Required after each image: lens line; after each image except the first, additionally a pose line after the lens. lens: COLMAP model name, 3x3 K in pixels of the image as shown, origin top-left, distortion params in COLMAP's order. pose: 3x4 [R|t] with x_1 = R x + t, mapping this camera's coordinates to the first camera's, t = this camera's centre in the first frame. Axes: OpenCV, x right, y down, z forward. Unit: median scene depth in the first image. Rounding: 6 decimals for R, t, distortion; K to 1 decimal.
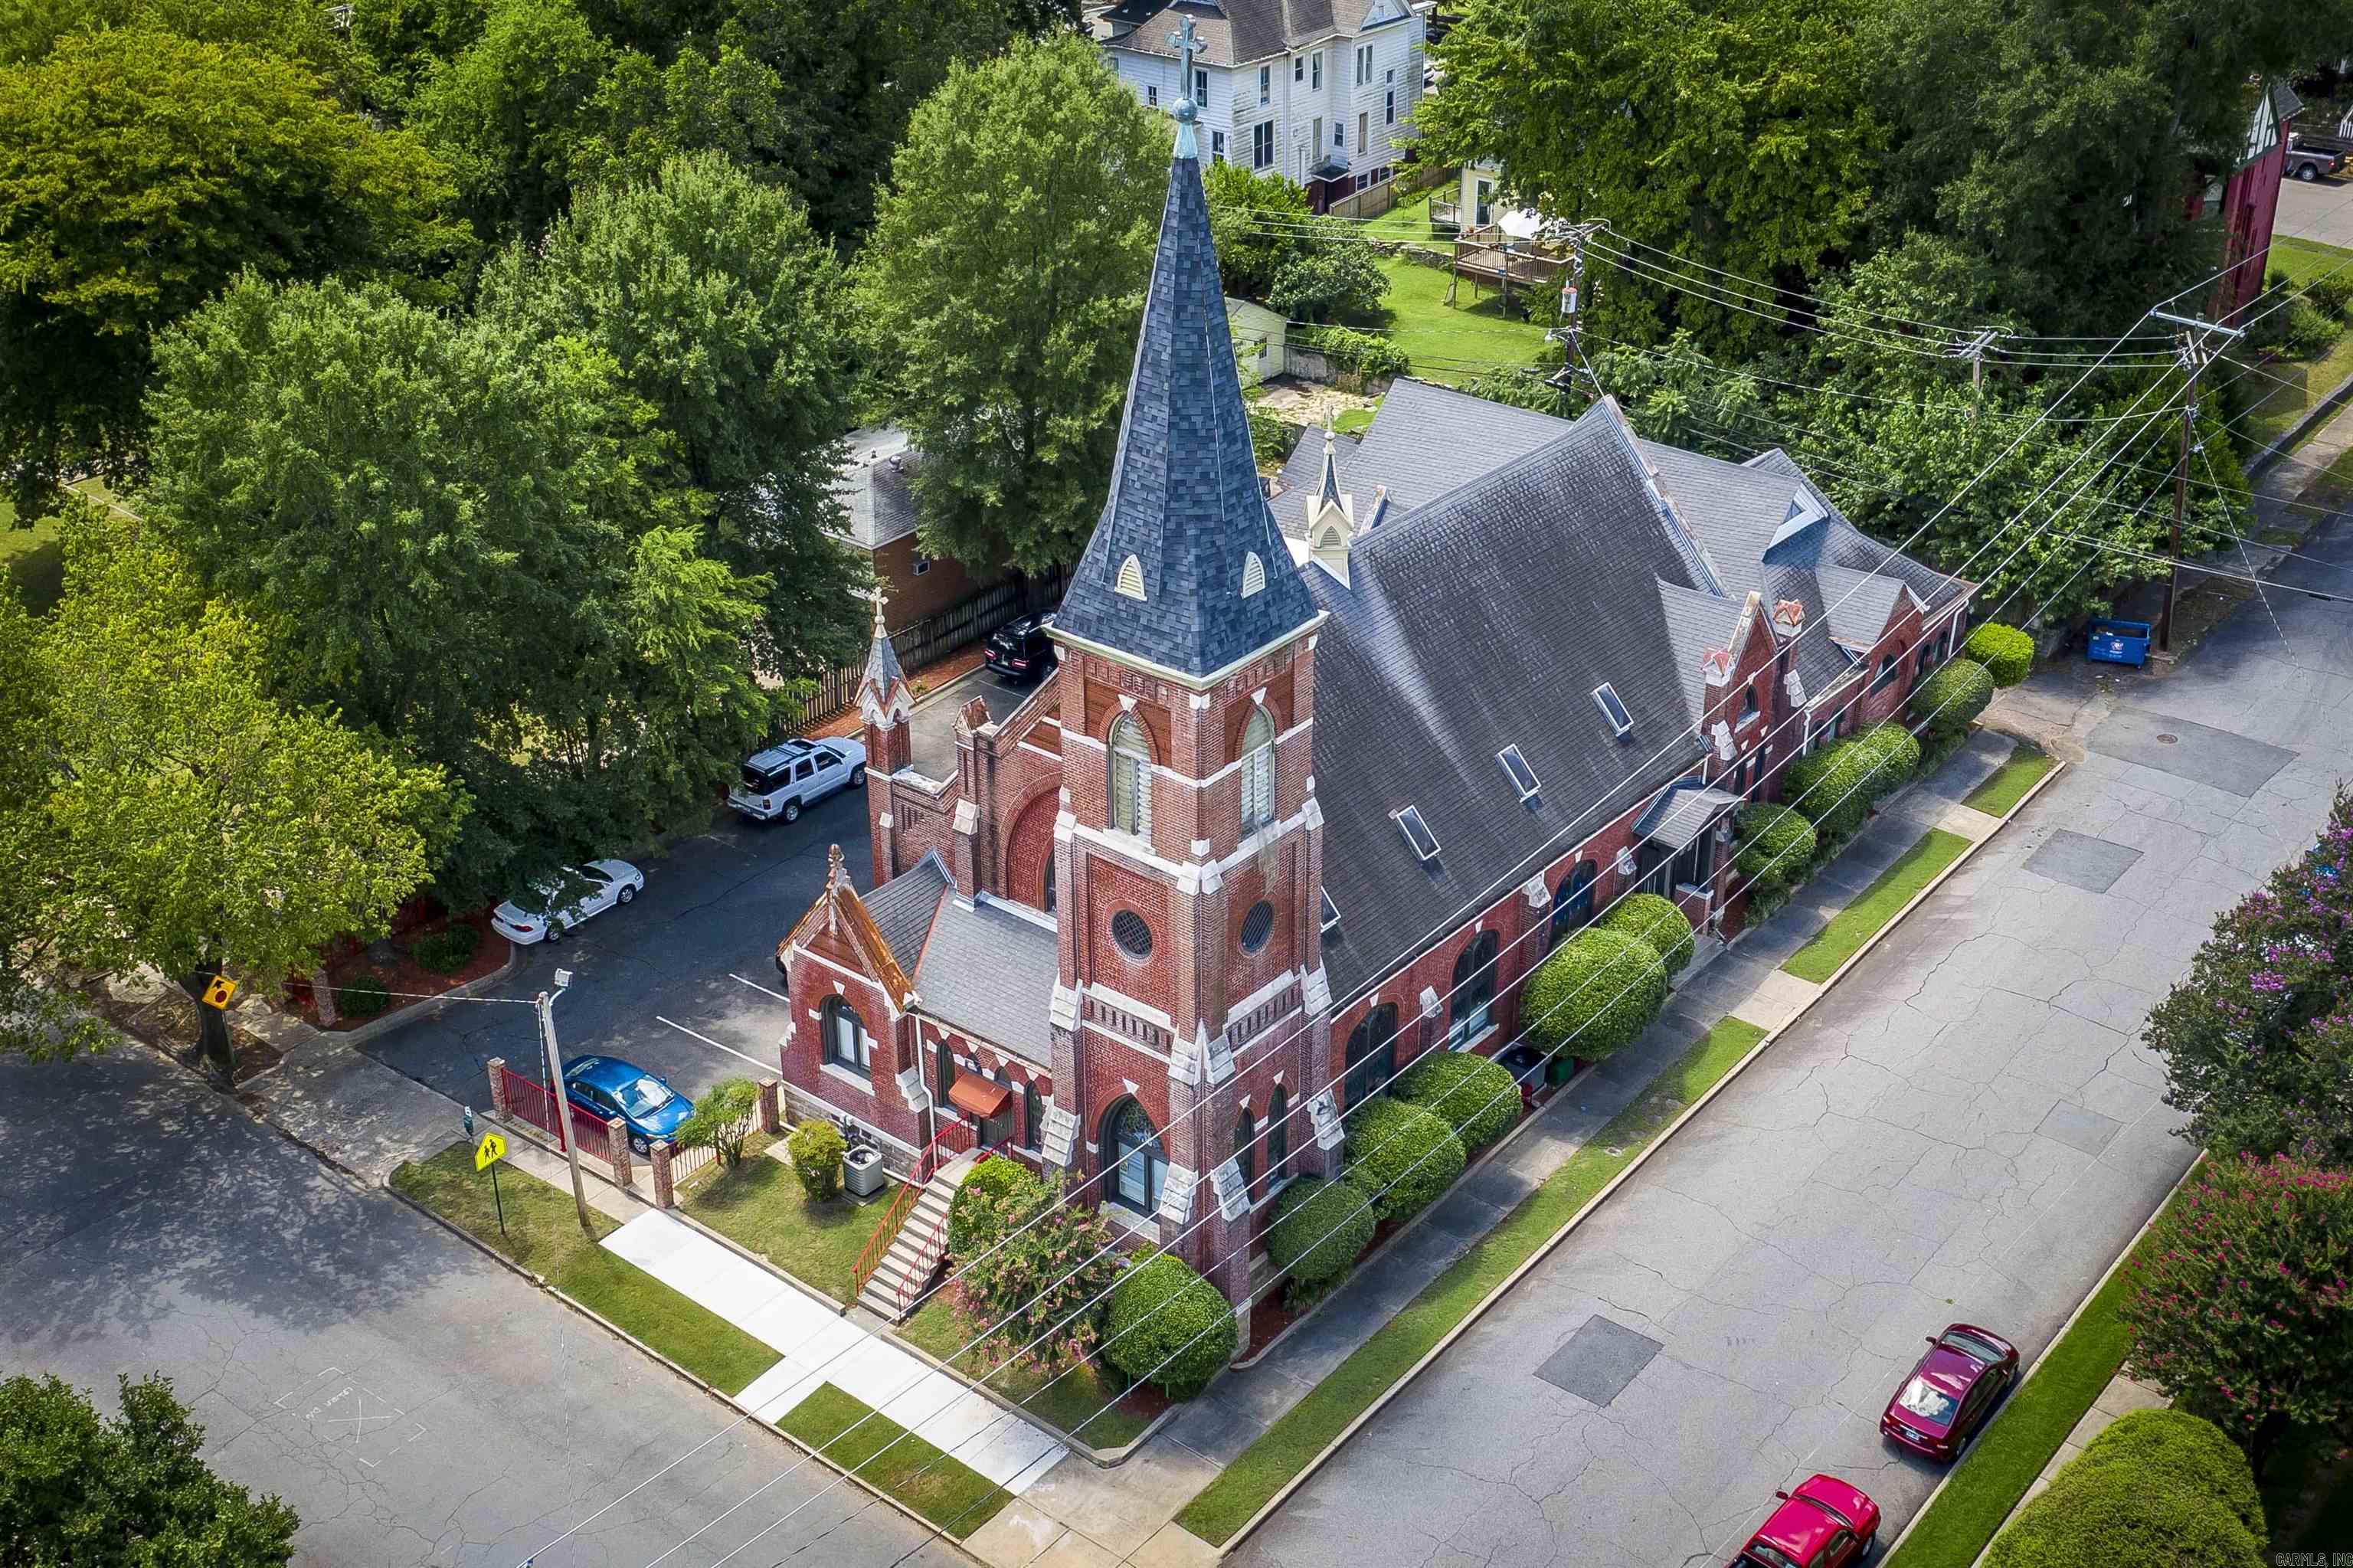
lens RADIAL K [[2686.8, 0, 1181.1], [0, 2686.8, 786.0], [0, 0, 1]] dist [-0.021096, 0.000000]
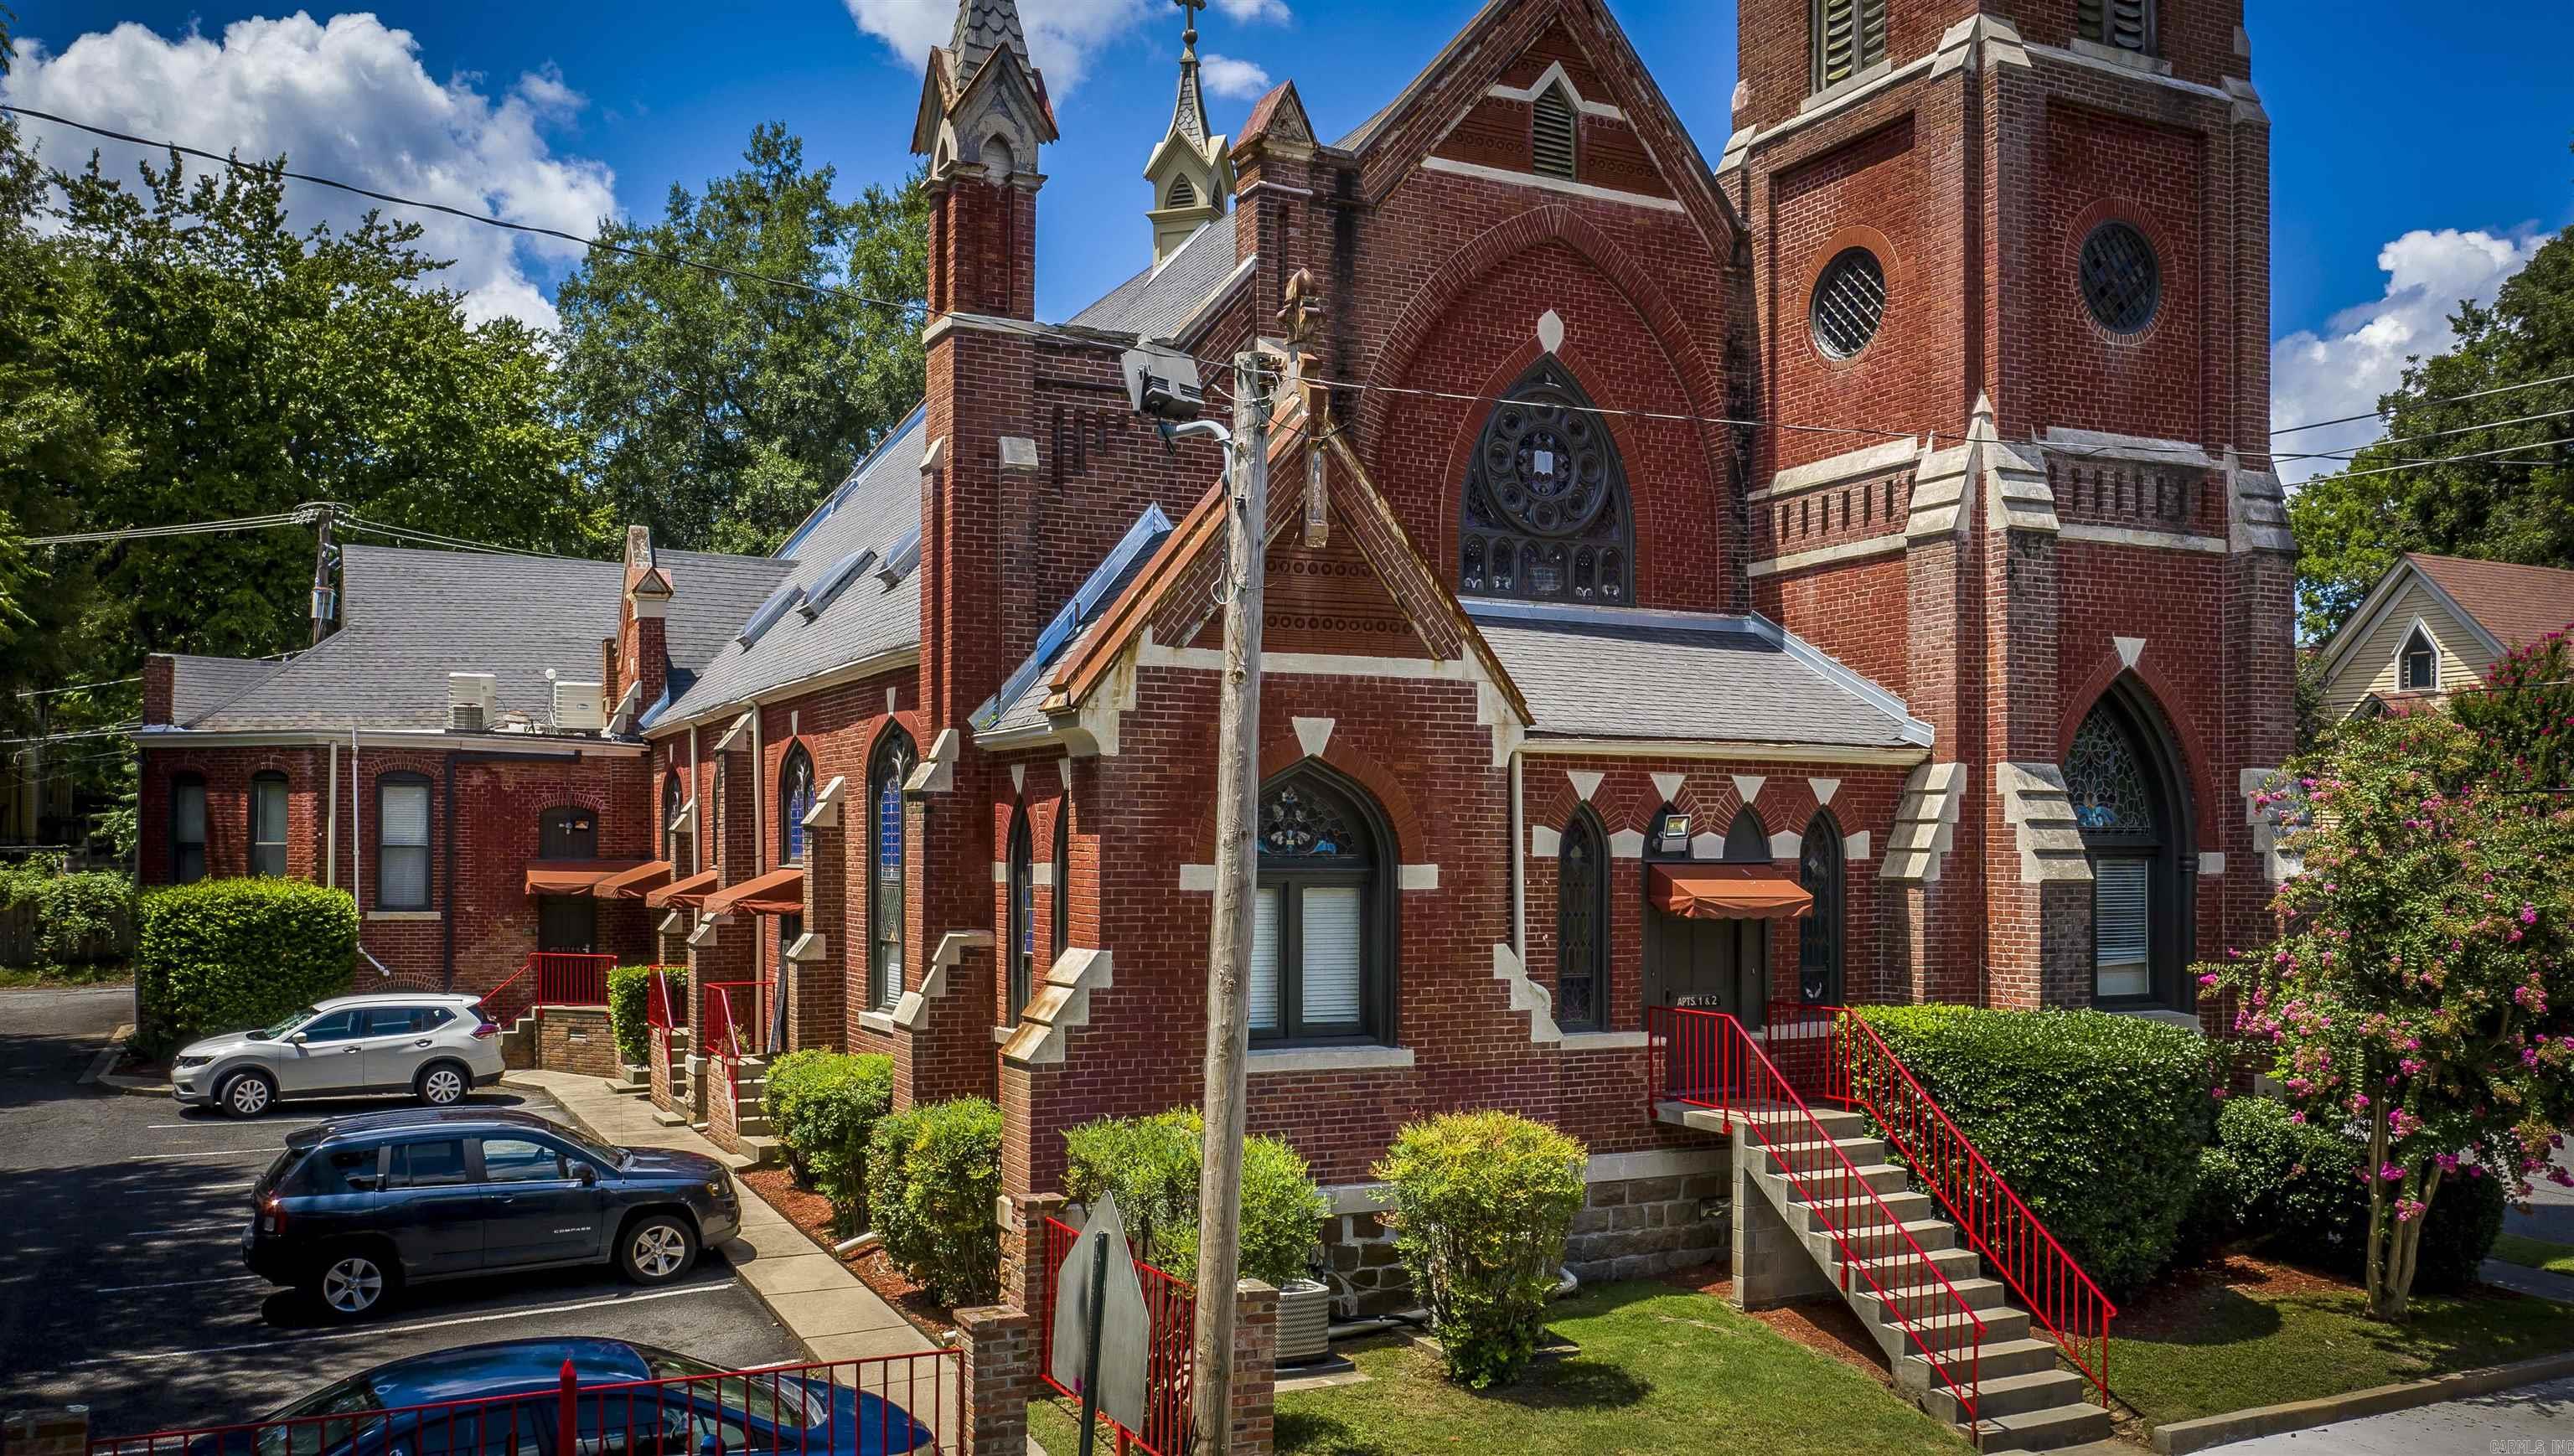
lens RADIAL K [[2065.1, 0, 1285.5], [0, 2065.1, 839.8], [0, 0, 1]] dist [-0.001322, 0.002375]
pose [[0.406851, 0.016910, 0.913338, -0.363572], [0.418907, 0.885049, -0.202991, 0.137090], [-0.811782, 0.465191, 0.352999, 0.907528]]
